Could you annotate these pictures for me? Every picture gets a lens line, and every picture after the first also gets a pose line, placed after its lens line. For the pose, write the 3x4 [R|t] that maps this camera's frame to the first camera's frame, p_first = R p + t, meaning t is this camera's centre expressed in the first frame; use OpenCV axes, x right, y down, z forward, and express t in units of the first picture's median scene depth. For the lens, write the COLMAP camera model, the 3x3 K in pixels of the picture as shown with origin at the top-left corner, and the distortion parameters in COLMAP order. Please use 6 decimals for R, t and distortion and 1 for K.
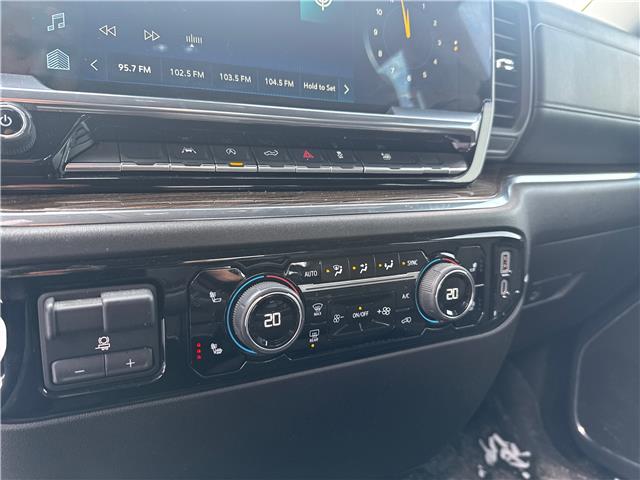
lens RADIAL K [[492.1, 0, 320.0], [0, 492.1, 240.0], [0, 0, 1]] dist [0.070198, -0.142228]
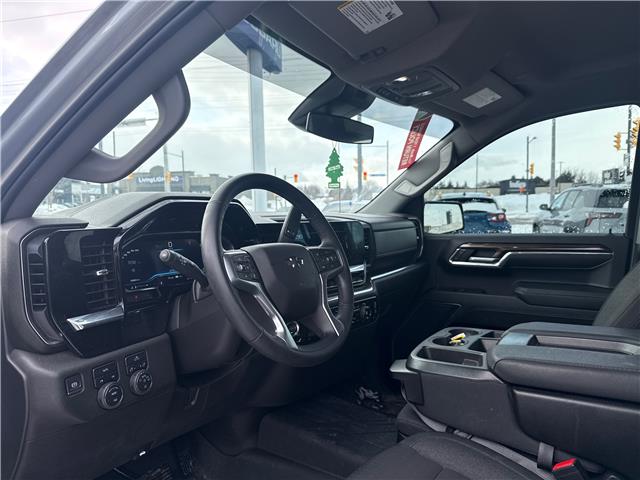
lens RADIAL K [[492.1, 0, 320.0], [0, 492.1, 240.0], [0, 0, 1]] dist [0.070198, -0.142228]
pose [[0.927974, -0.063437, 0.367206, -1.627375], [0.102346, 0.990897, -0.087458, -0.184583], [-0.358315, 0.118741, 0.926019, -2.870544]]
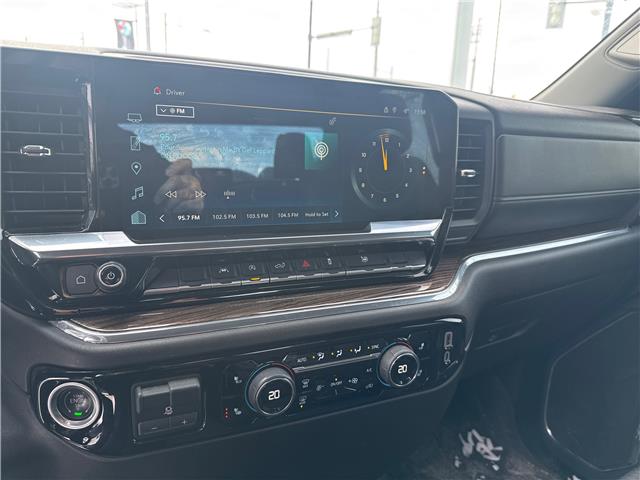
lens RADIAL K [[480.0, 0, 320.0], [0, 480.0, 240.0], [0, 0, 1]] dist [0.078610, -0.146244]
pose [[0.998150, 0.041633, -0.044317, 0.074671], [-0.038721, 0.997156, 0.064653, -0.339160], [0.046882, -0.062817, 0.996923, -0.374699]]
